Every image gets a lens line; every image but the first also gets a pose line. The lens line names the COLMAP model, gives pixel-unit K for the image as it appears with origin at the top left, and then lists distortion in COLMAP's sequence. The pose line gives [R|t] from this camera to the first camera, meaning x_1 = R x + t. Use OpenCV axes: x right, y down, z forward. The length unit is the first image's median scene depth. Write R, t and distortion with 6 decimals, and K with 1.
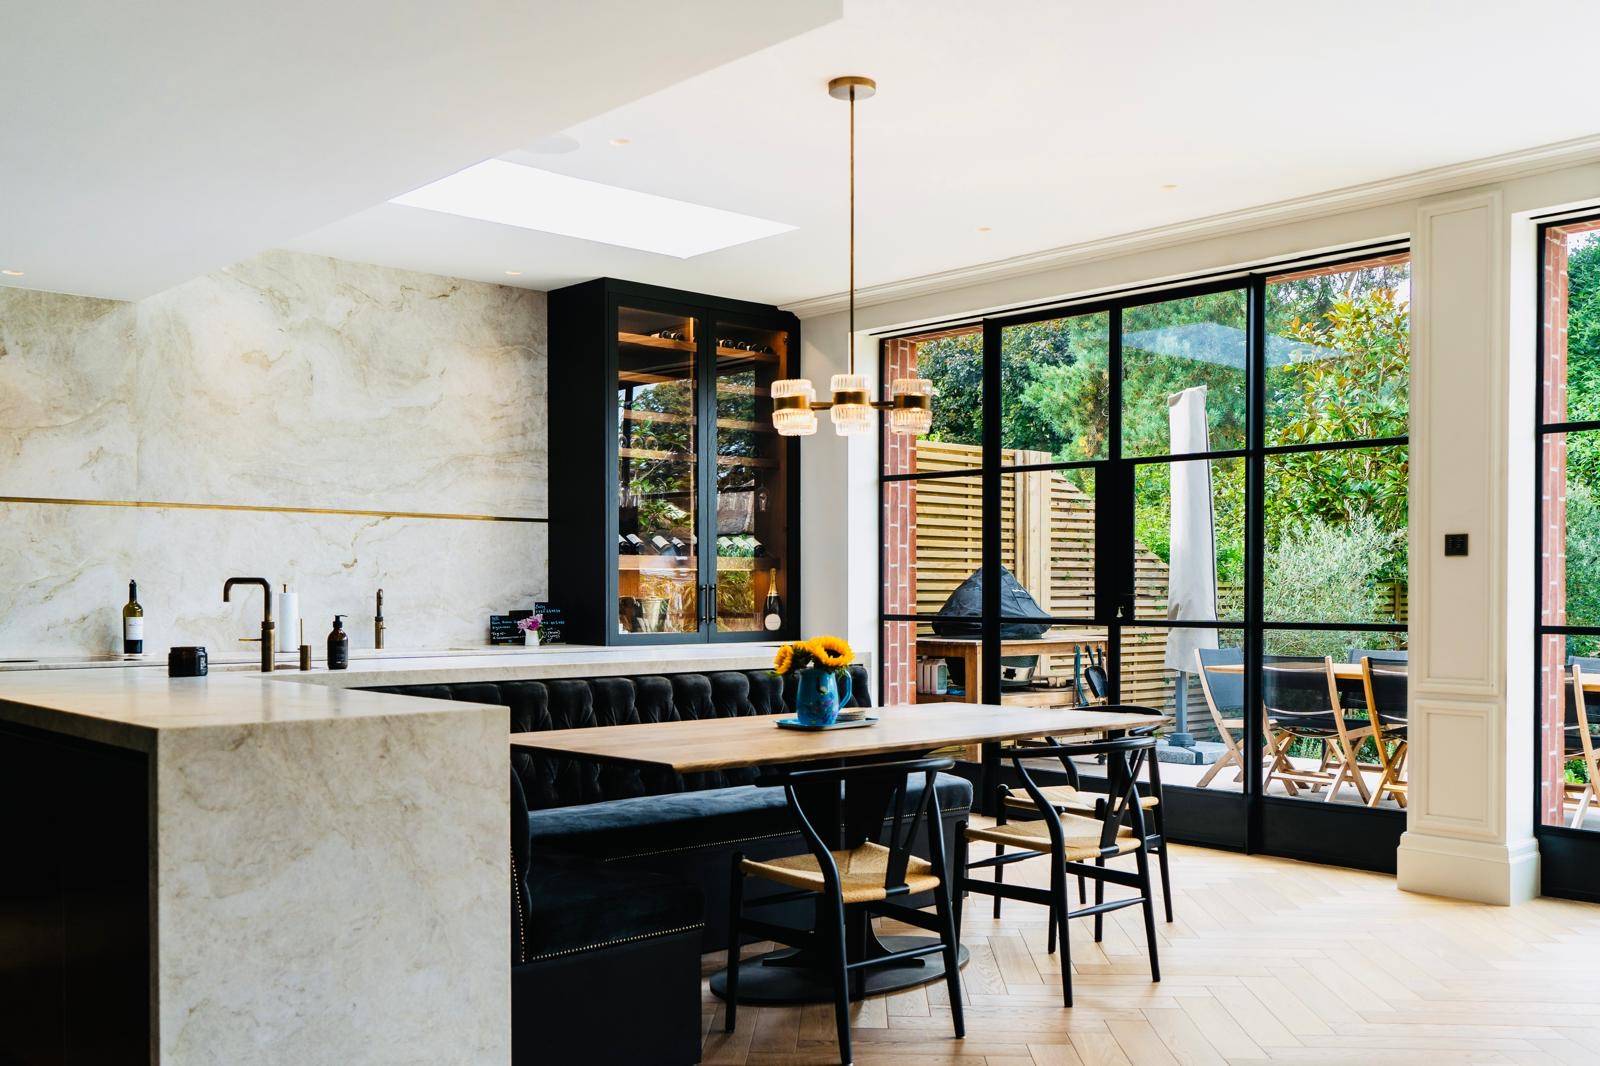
lens RADIAL K [[1496.0, 0, 765.5], [0, 1496.0, 612.5], [0, 0, 1]] dist [-0.002428, -0.000098]
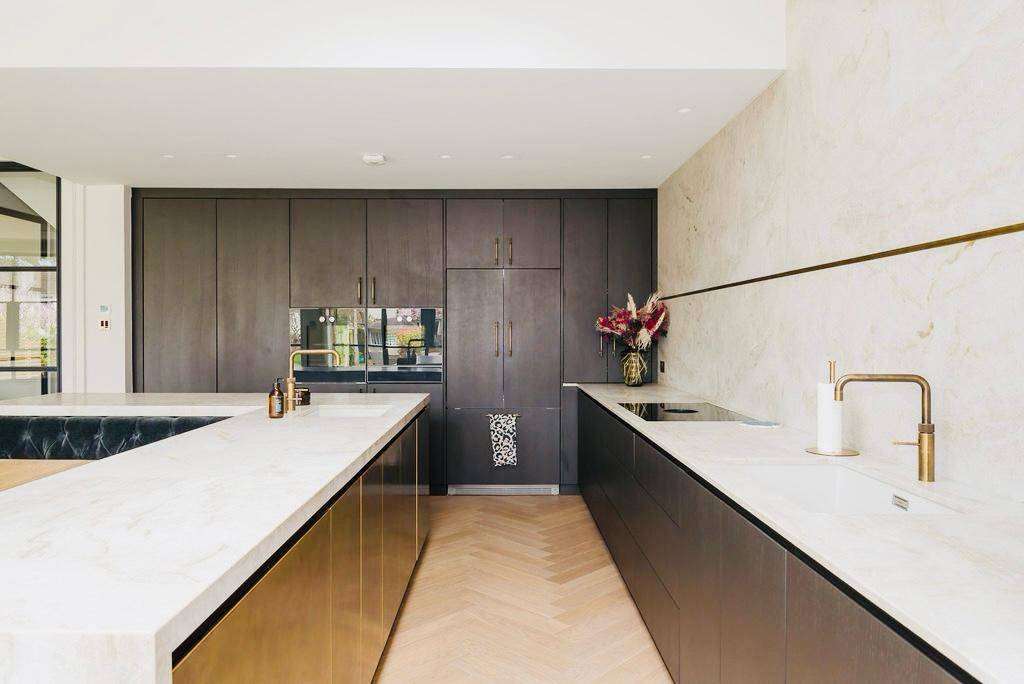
lens RADIAL K [[706.4, 0, 512.0], [0, 706.4, 342.0], [0, 0, 1]] dist [-0.003481, -0.001162]
pose [[-0.653816, 0.009297, -0.756596, 0.046455], [-0.012608, 0.999652, 0.023179, -0.032826], [0.756548, 0.024694, -0.653471, 1.066997]]
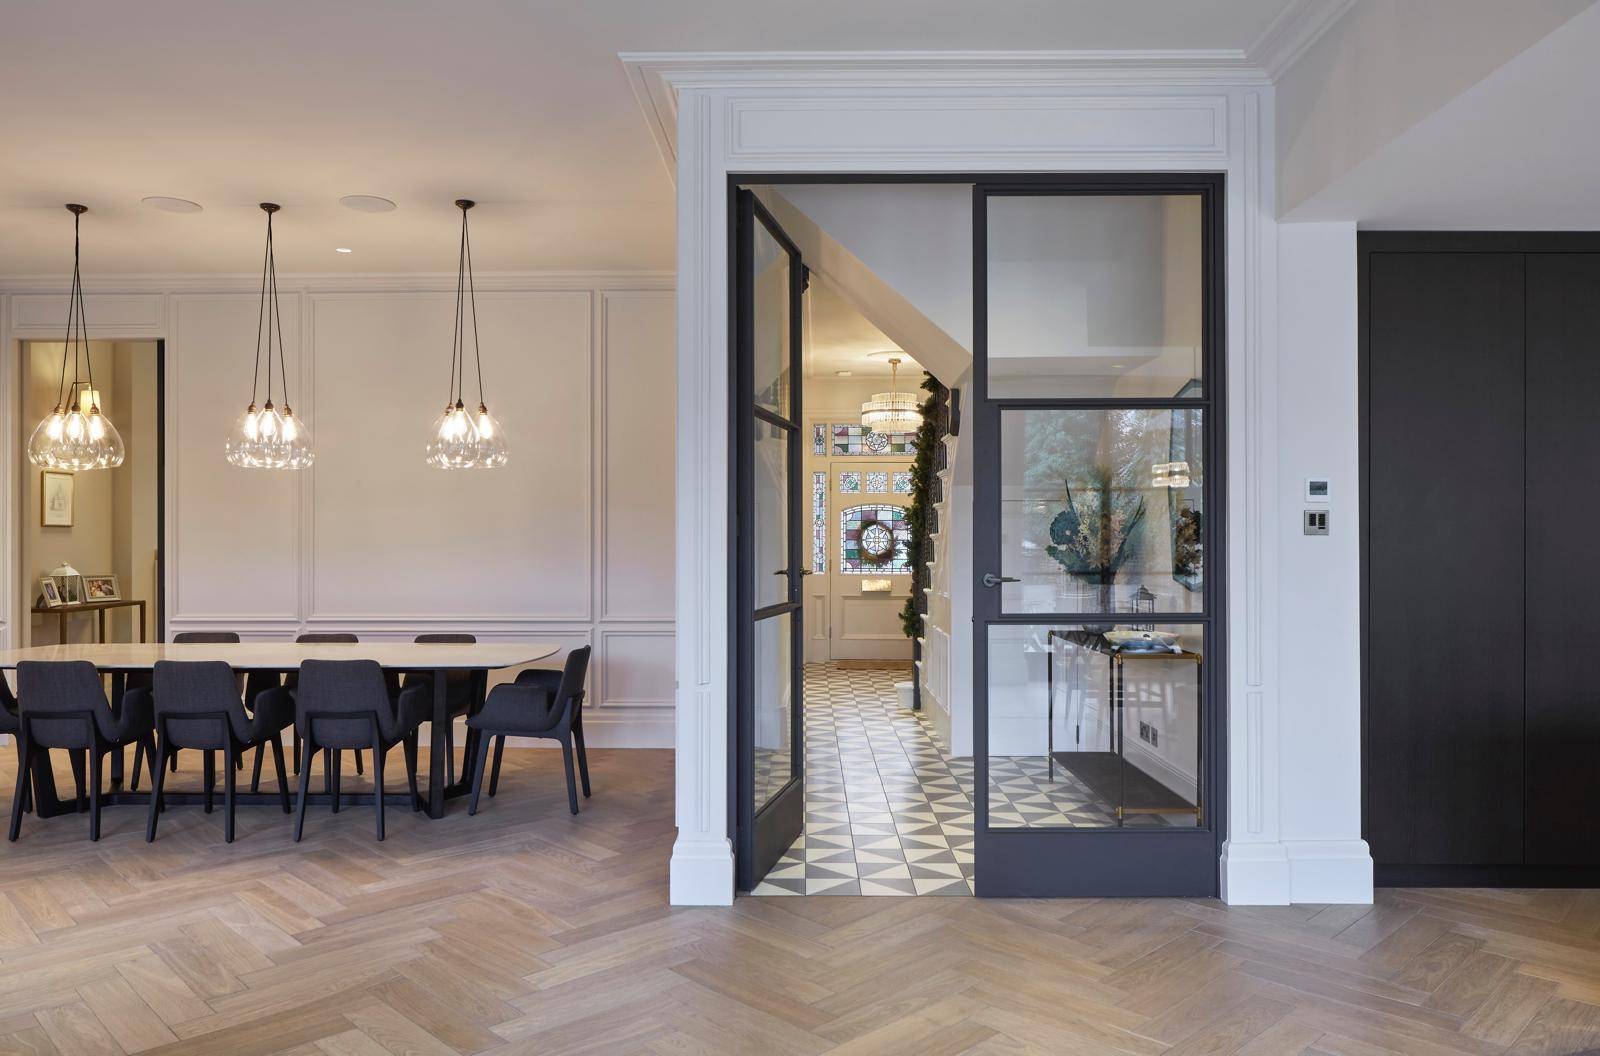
lens RADIAL K [[1084.1, 0, 803.7], [0, 1084.1, 533.9], [0, 0, 1]] dist [-0.002960, 0.000307]
pose [[-0.669170, -0.005501, -0.743089, 0.334962], [-0.011643, 0.999927, 0.003082, -0.021251], [0.743018, 0.010715, -0.669186, 0.421337]]
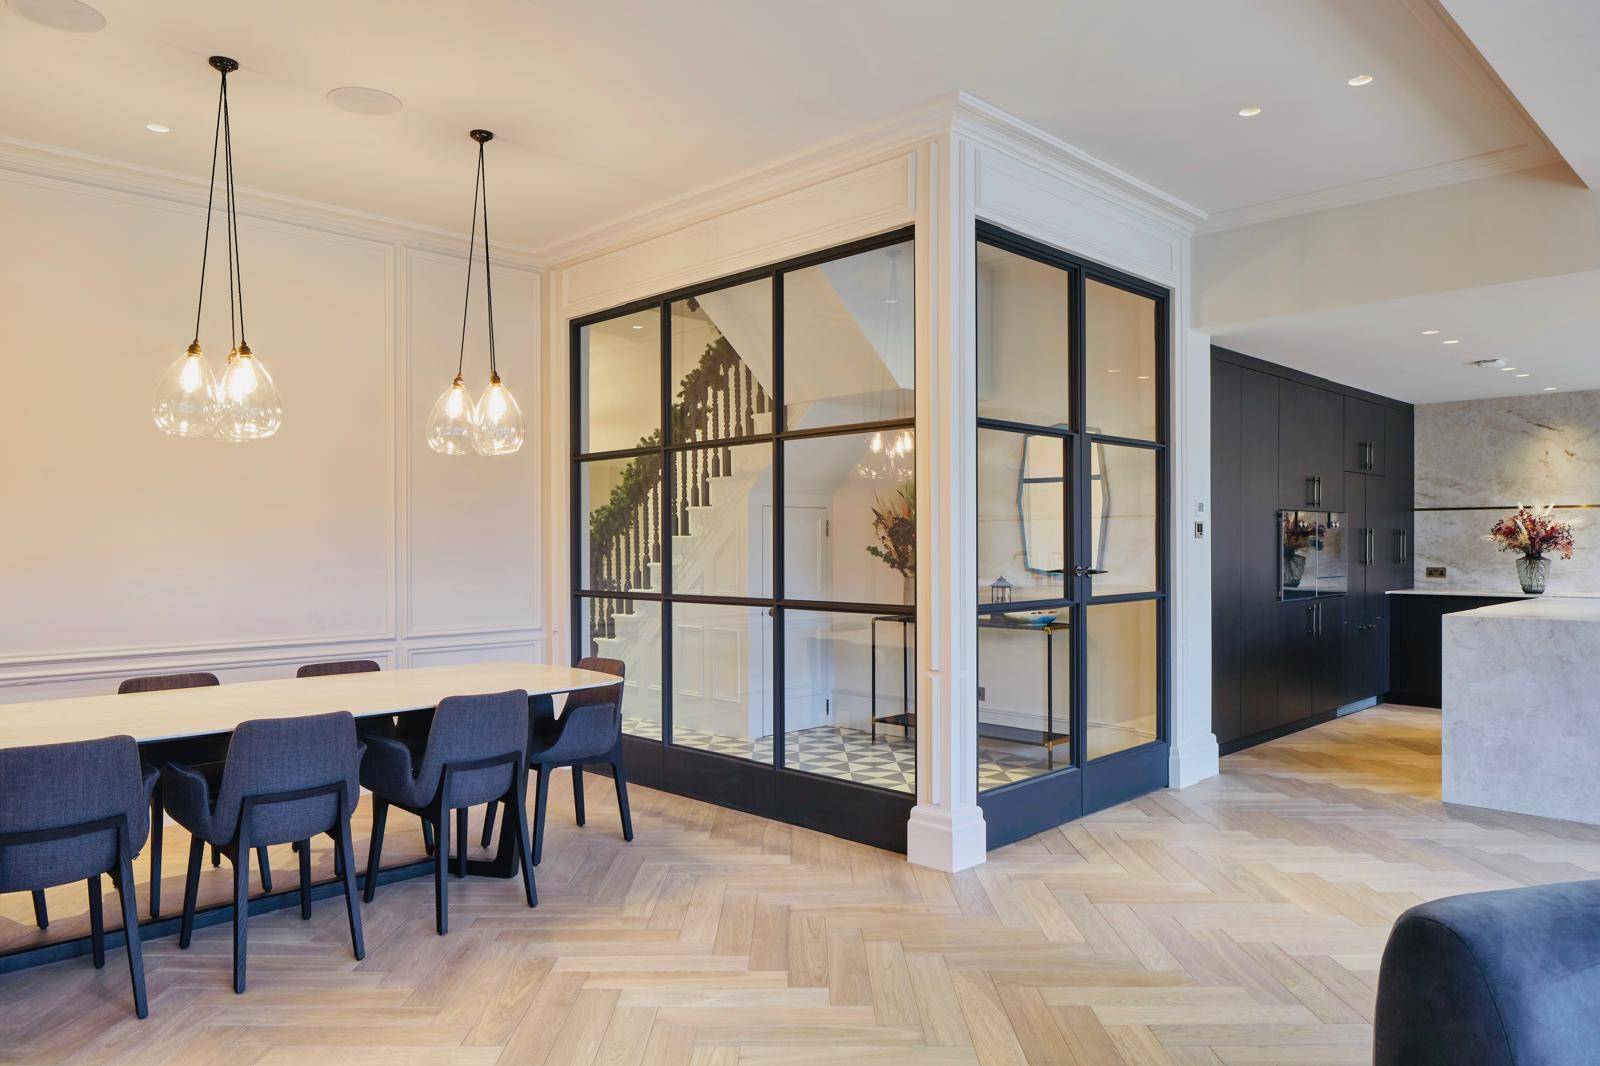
lens RADIAL K [[1071.9, 0, 800.0], [0, 1071.9, 533.0], [0, 0, 1]] dist [-0.002445, -0.000011]
pose [[0.063680, -0.009692, -0.997923, 0.555783], [-0.013292, 0.999856, -0.010559, -0.012605], [0.997882, 0.013936, 0.063542, -0.104924]]
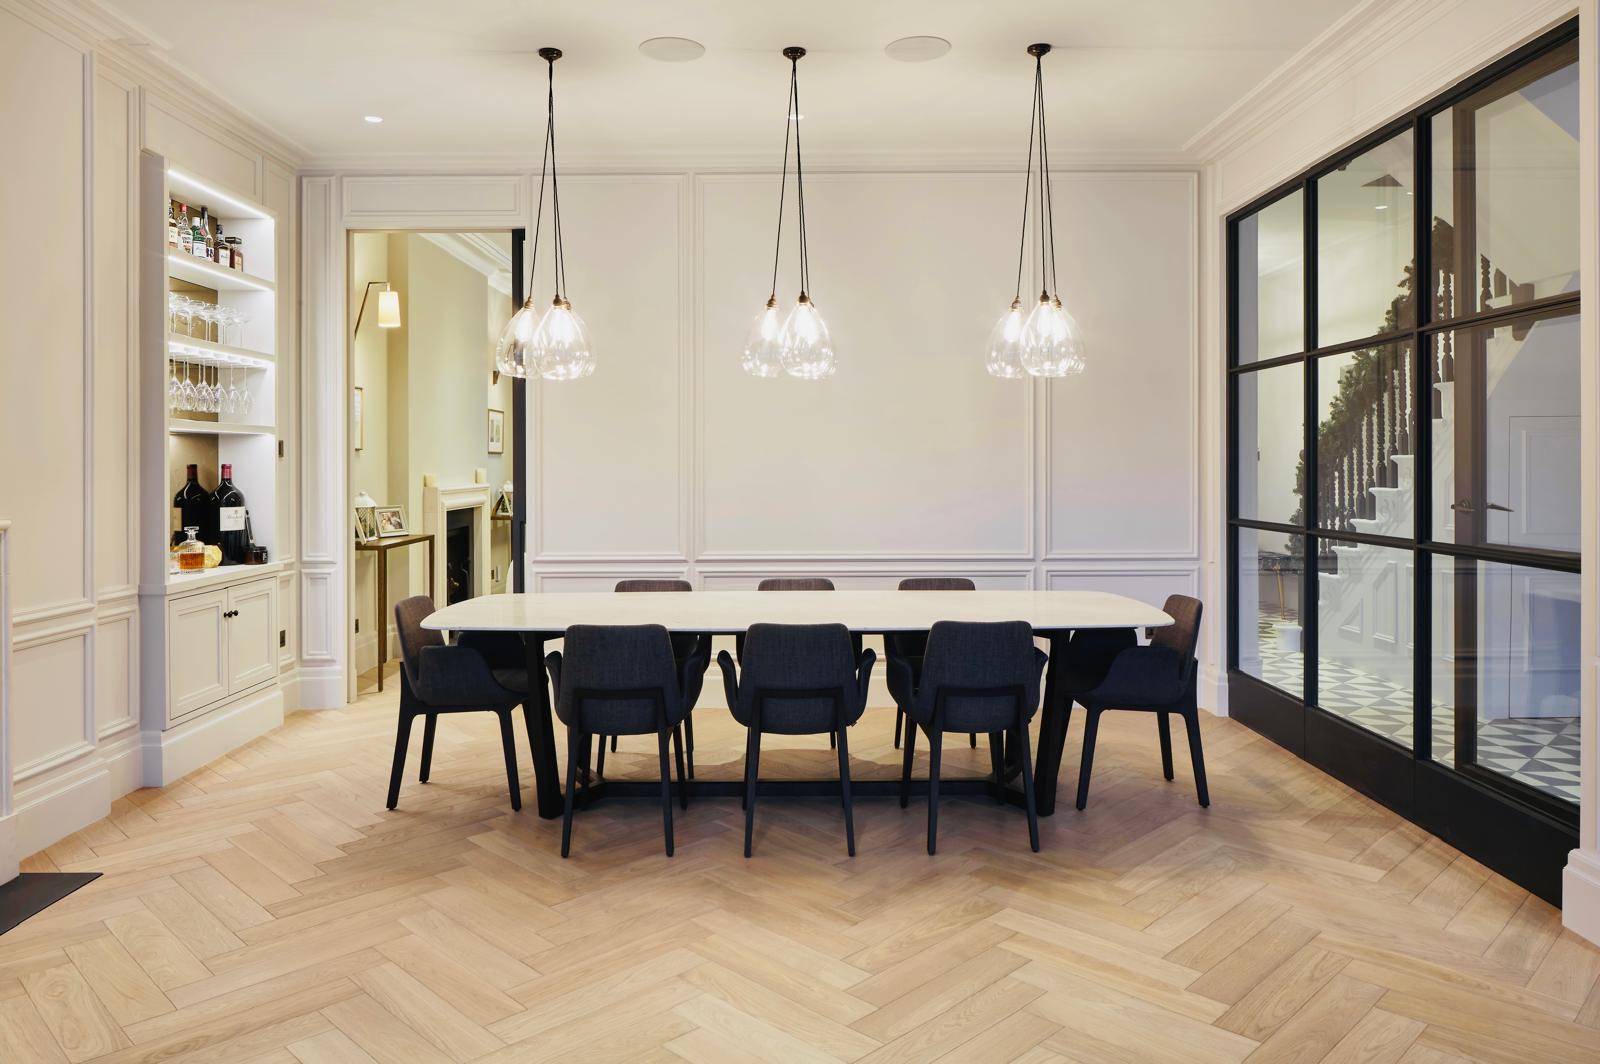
lens RADIAL K [[1081.9, 0, 798.9], [0, 1081.9, 452.4], [0, 0, 1]] dist [-0.001452, -0.000325]
pose [[-0.658926, -0.004313, -0.752195, 0.475213], [-0.008520, 0.999962, 0.001730, -0.019133], [0.752160, 0.007549, -0.658938, 0.048718]]
